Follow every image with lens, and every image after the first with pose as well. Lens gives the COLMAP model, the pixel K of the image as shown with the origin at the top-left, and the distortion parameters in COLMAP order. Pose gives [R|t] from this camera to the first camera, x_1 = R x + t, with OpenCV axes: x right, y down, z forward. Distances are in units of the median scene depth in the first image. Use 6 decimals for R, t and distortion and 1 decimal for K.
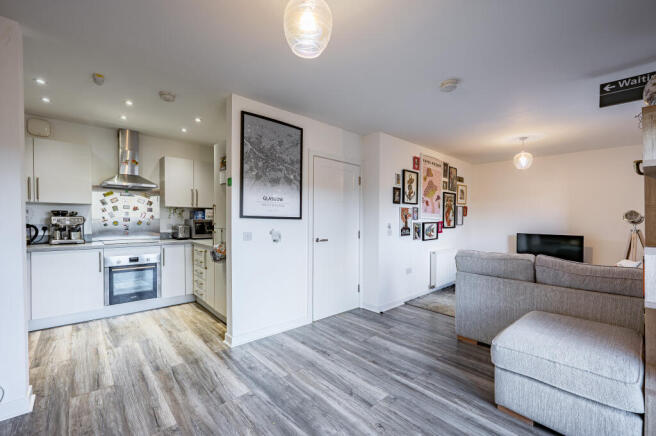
lens RADIAL K [[277.1, 0, 317.9], [0, 277.1, 228.3], [0, 0, 1]] dist [0.009988, -0.000189]
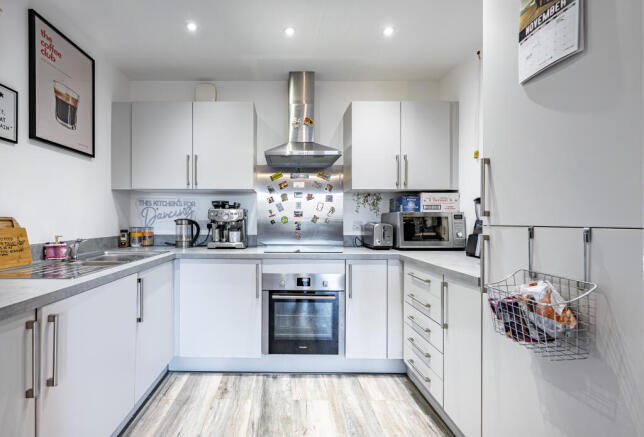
lens RADIAL K [[282.8, 0, 279.5], [0, 282.8, 212.9], [0, 0, 1]] dist [-0.000499, -0.000148]
pose [[0.736702, -0.030294, -0.675538, -0.313551], [-0.018536, 0.997716, -0.064957, 0.011162], [0.675963, 0.060376, 0.734458, 0.557379]]
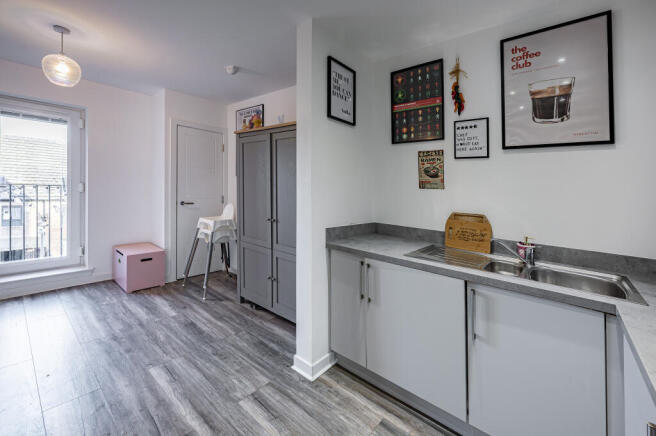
lens RADIAL K [[275.7, 0, 330.1], [0, 275.7, 189.4], [0, 0, 1]] dist [0.002151, 0.000324]
pose [[-0.988346, -0.058882, -0.140372, -0.522372], [-0.065613, 0.996883, 0.043807, -0.057193], [0.137355, 0.052507, -0.989129, 1.097500]]
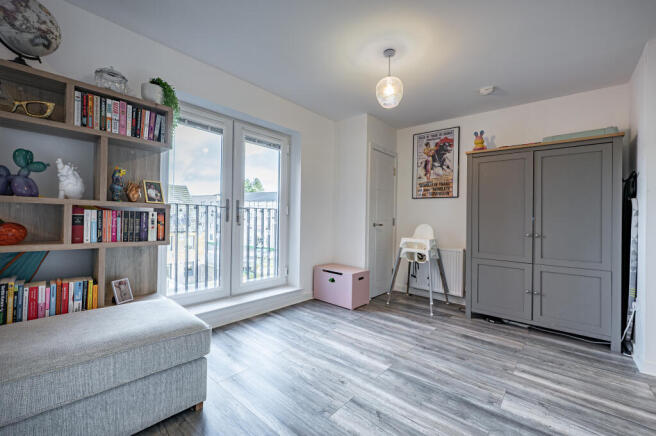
lens RADIAL K [[272.4, 0, 322.1], [0, 272.4, 219.5], [0, 0, 1]] dist [-0.000337, -0.000180]
pose [[-0.992040, -0.042351, -0.118585, 0.232123], [-0.048030, 0.997812, 0.045444, 0.020696], [0.116401, 0.050778, -0.991903, 1.022515]]
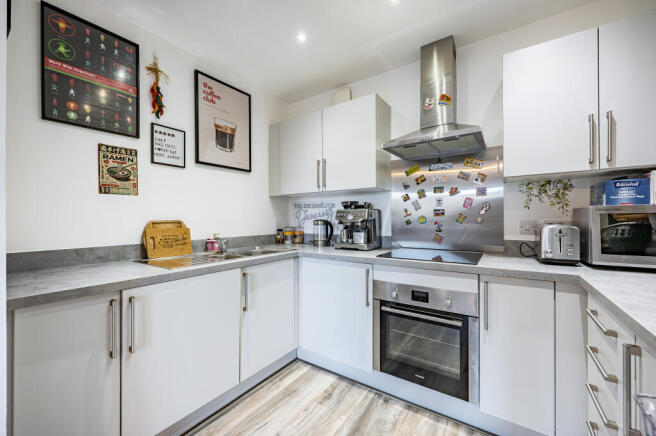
lens RADIAL K [[258.3, 0, 330.2], [0, 258.3, 213.4], [0, 0, 1]] dist [-0.001119, -0.000213]
pose [[0.243374, -0.038428, -0.969171, -0.286028], [-0.027739, 0.998530, -0.046558, -0.000365], [0.969536, 0.038214, 0.241950, 0.772033]]
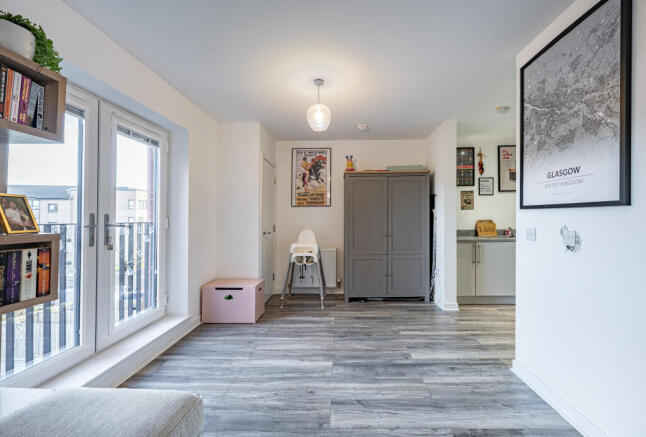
lens RADIAL K [[267.5, 0, 333.5], [0, 267.5, 220.4], [0, 0, 1]] dist [0.001499, -0.000128]
pose [[-0.684725, -0.005083, -0.728784, 0.487208], [-0.032212, 0.999210, 0.023295, -0.005110], [0.728089, 0.039427, -0.684348, 0.907808]]
